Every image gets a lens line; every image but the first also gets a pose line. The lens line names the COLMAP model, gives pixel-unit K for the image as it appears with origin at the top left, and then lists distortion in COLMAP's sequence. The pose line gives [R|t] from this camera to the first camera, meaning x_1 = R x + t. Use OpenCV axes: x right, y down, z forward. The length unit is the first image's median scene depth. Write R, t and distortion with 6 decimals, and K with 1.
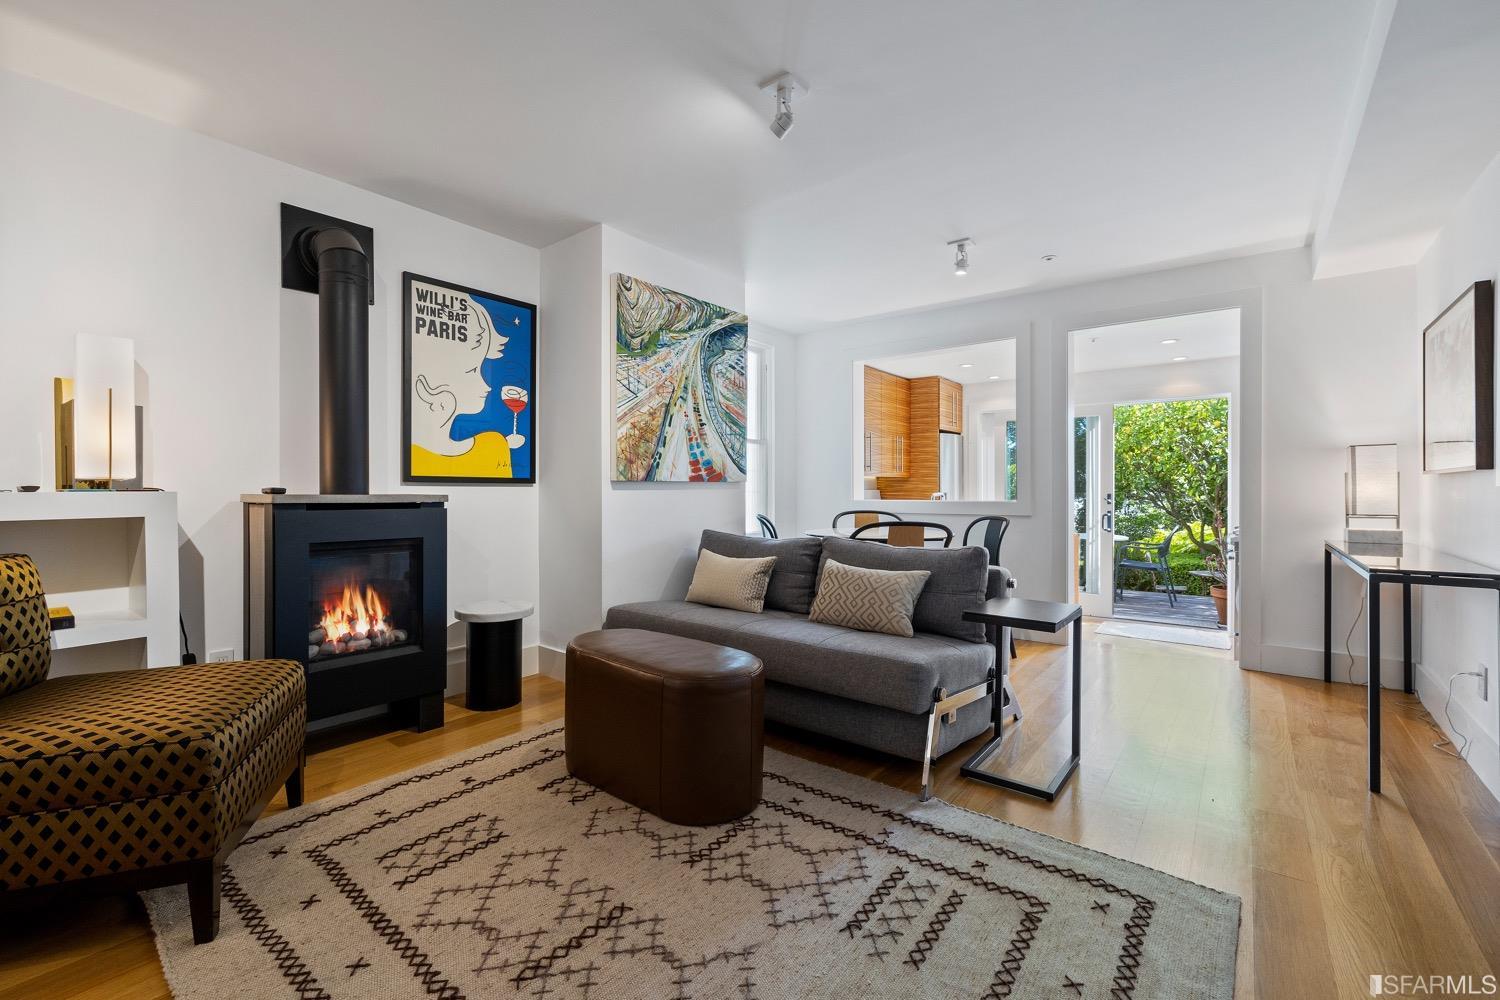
lens RADIAL K [[629.2, 0, 750.3], [0, 629.2, 492.6], [0, 0, 1]] dist [-0.003689, 0.001556]
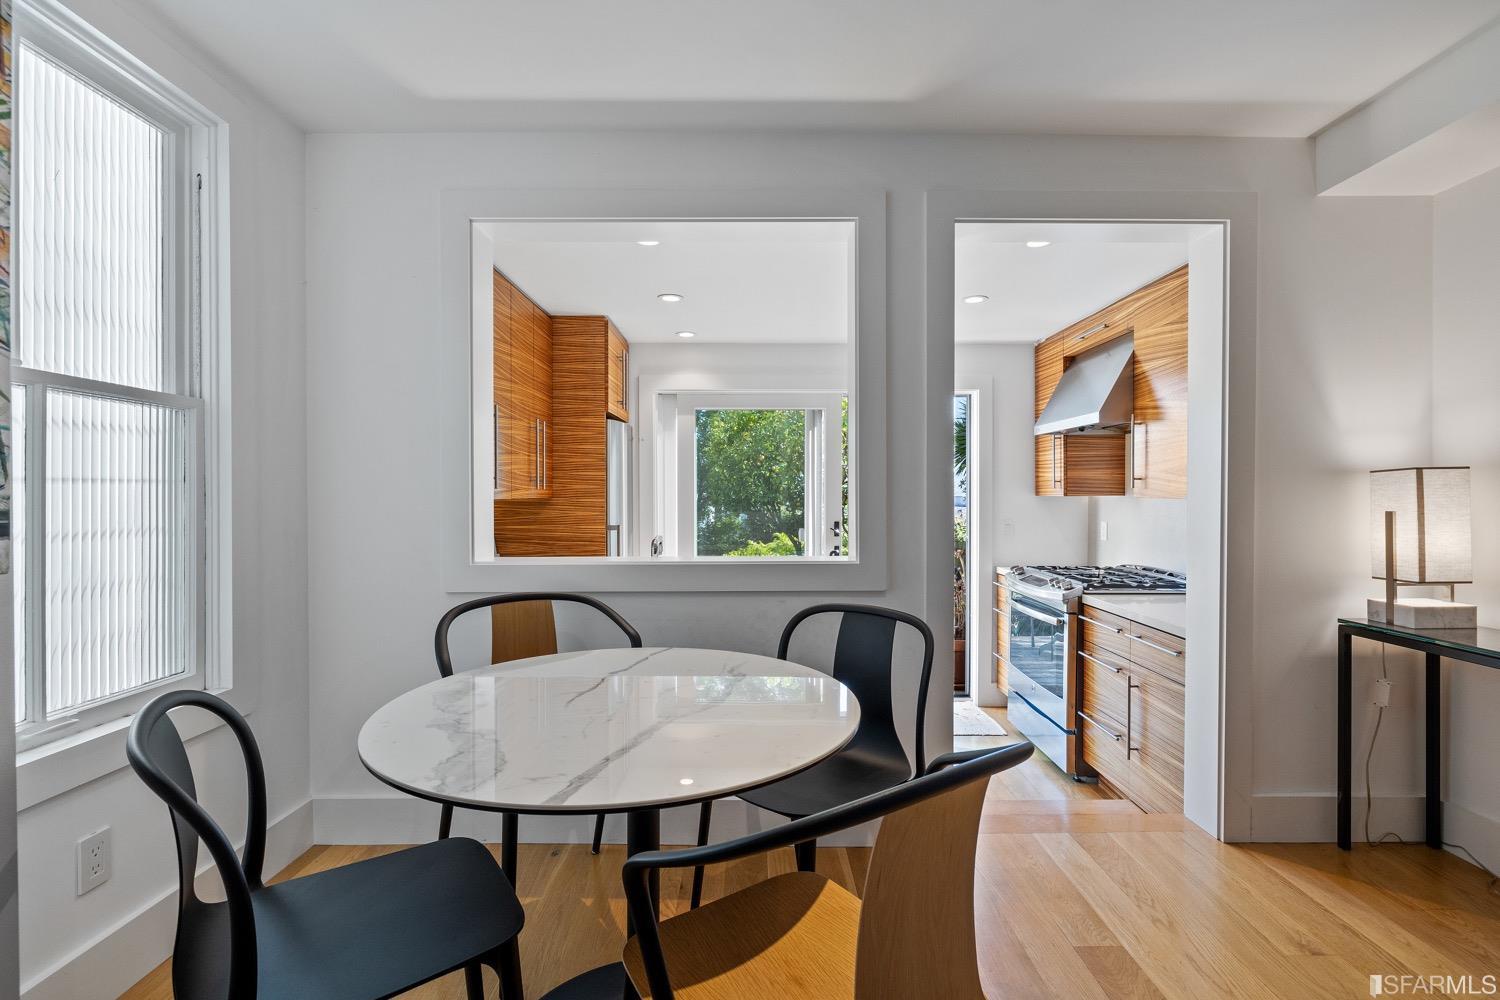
lens RADIAL K [[675.5, 0, 757.5], [0, 675.5, 493.1], [0, 0, 1]] dist [-0.007327, -0.000482]
pose [[0.779128, 0.000110, 0.626865, 0.053646], [0.004325, 0.999975, -0.005551, -0.047875], [-0.626850, 0.007036, 0.779108, 0.870747]]
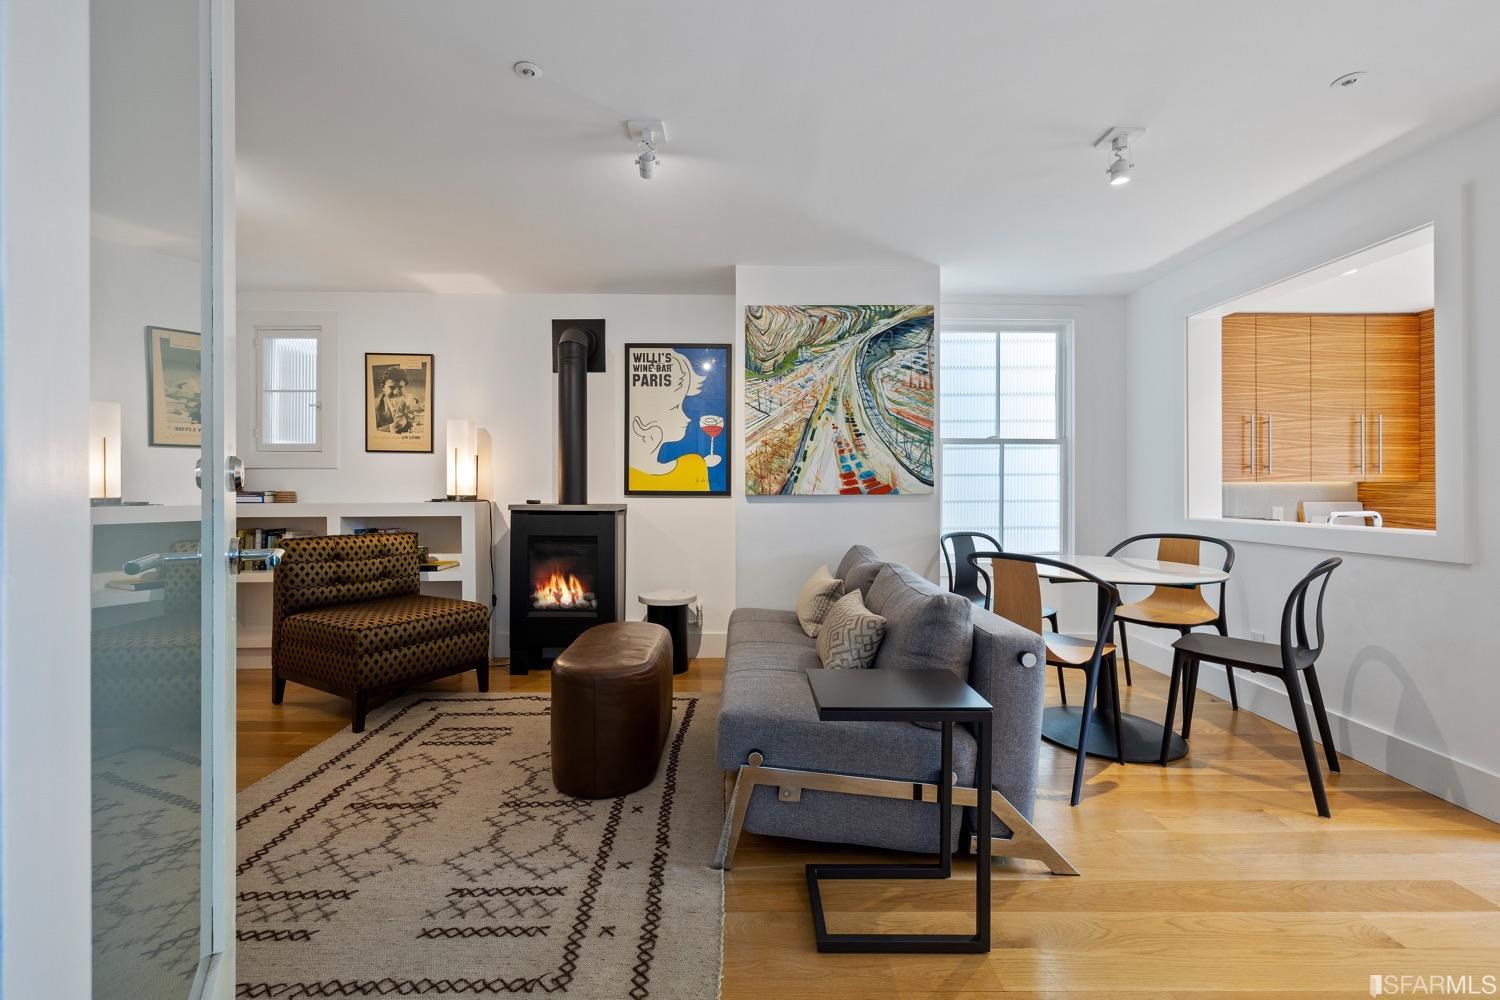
lens RADIAL K [[629.2, 0, 749.8], [0, 629.2, 489.5], [0, 0, 1]] dist [-0.003689, 0.001556]
pose [[0.631902, 0.003184, -0.775042, 0.626128], [-0.005116, 0.999987, -0.000063, -0.027233], [0.775032, 0.004005, 0.631910, 0.300593]]
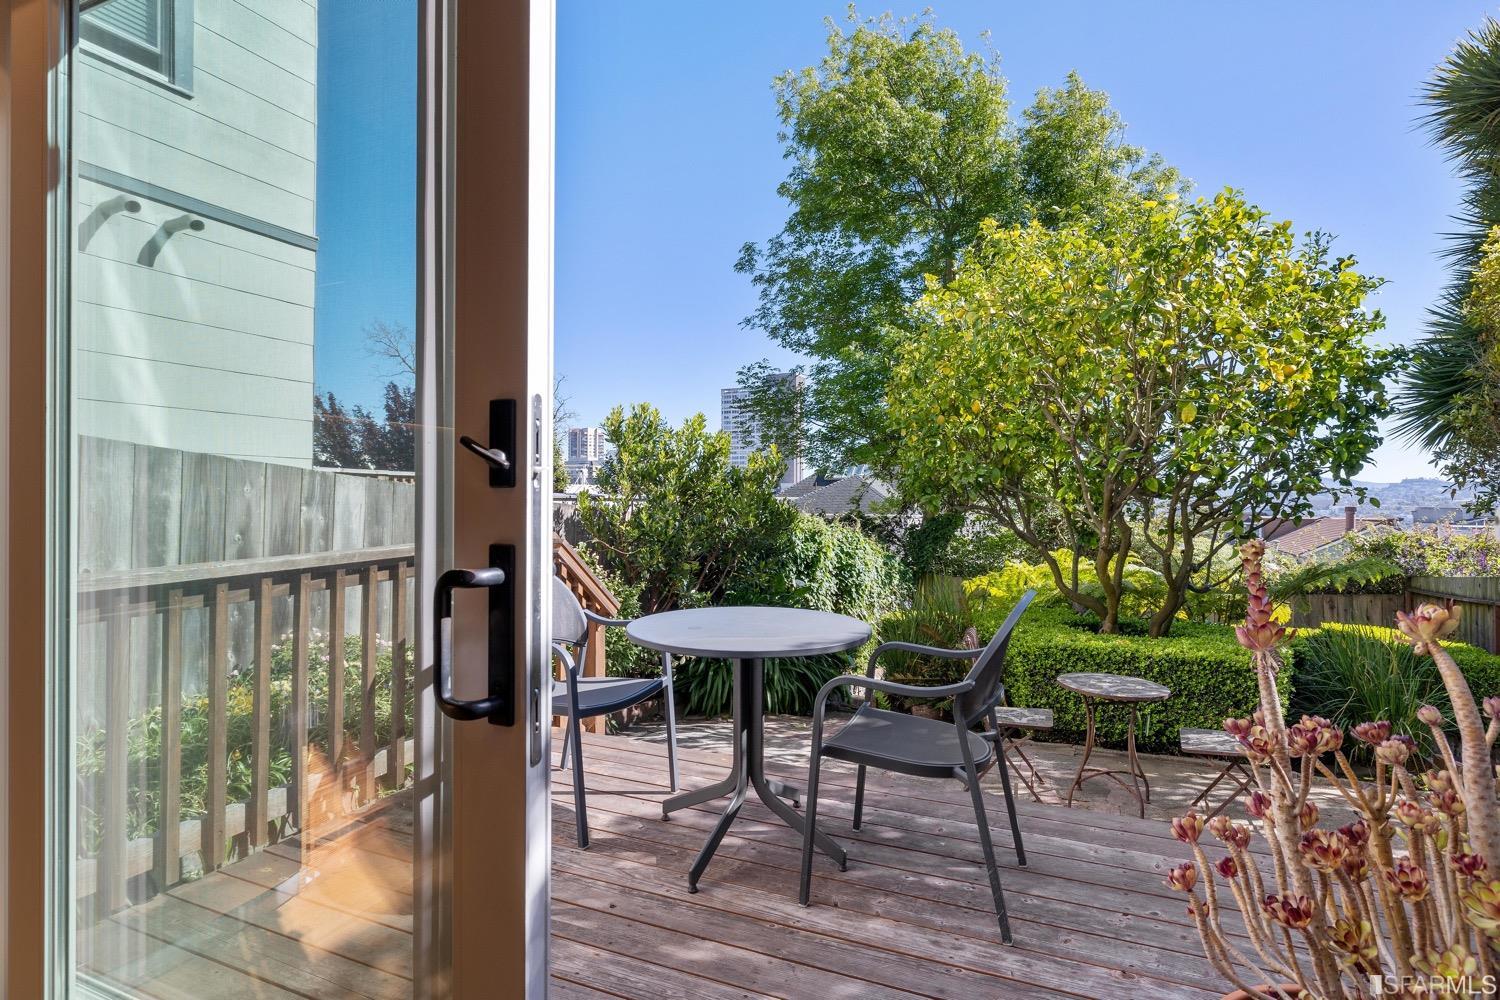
lens RADIAL K [[769.1, 0, 739.2], [0, 769.1, 488.7], [0, 0, 1]] dist [-0.050171, -0.002509]
pose [[0.975311, 0.013661, 0.220412, 1.074998], [-0.008576, 0.999675, -0.024008, 0.037732], [-0.220668, 0.021525, 0.975111, 1.562957]]
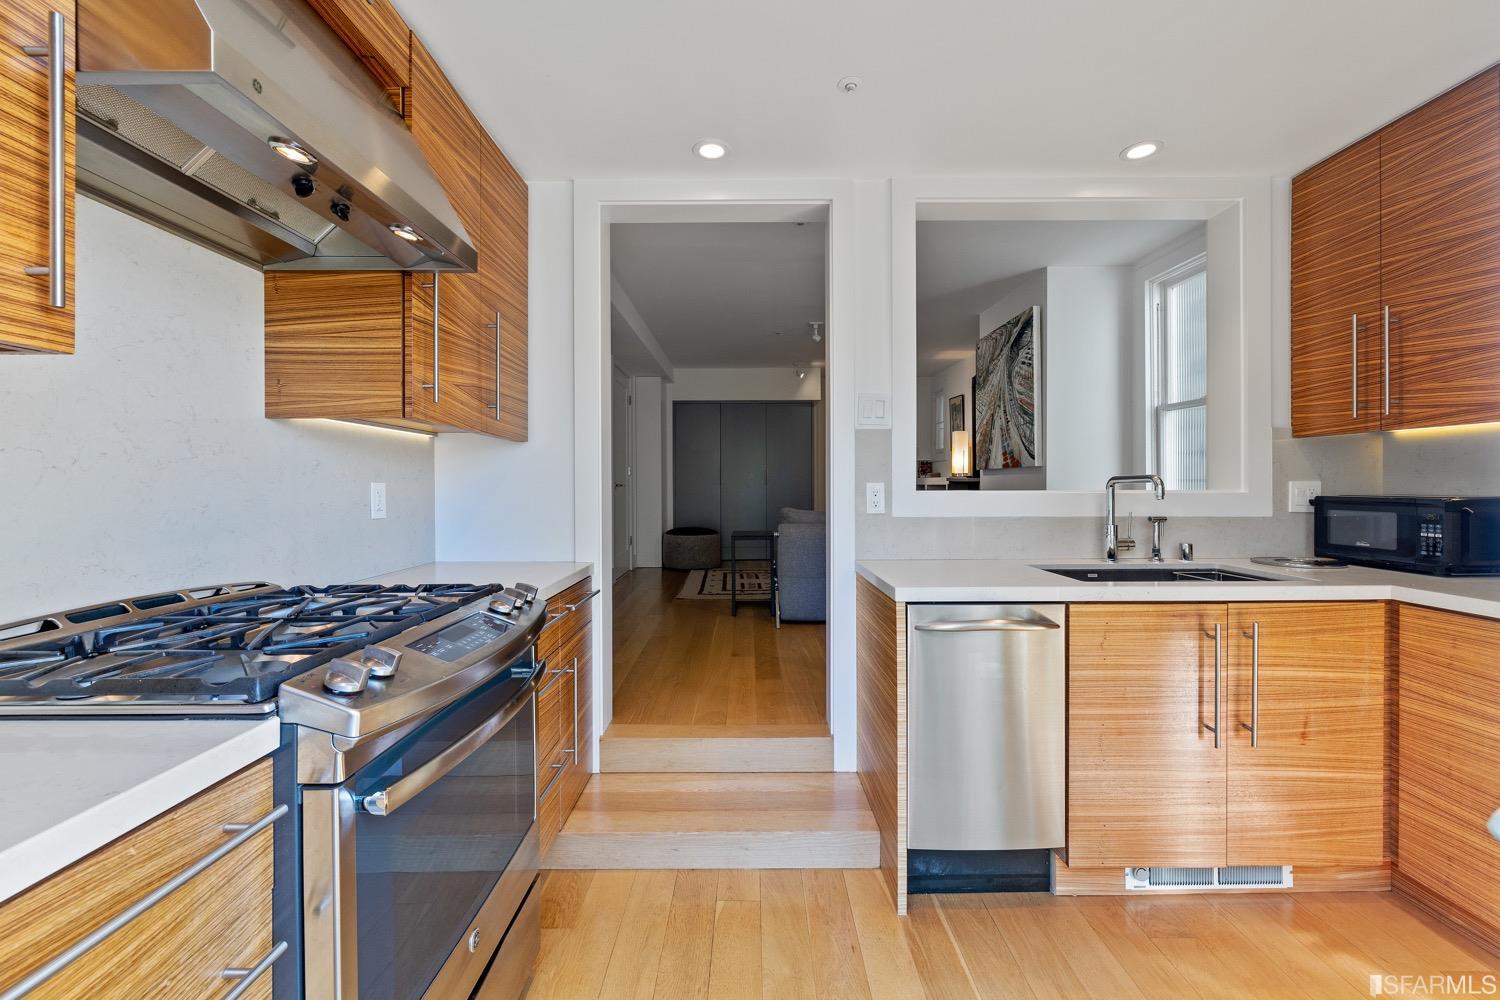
lens RADIAL K [[629.2, 0, 749.2], [0, 629.2, 486.7], [0, 0, 1]] dist [-0.003689, 0.001556]
pose [[-0.782796, 0.009353, -0.622207, 1.226211], [0.001307, 0.999910, 0.013386, 0.002343], [0.622276, 0.009665, -0.782738, 1.851690]]
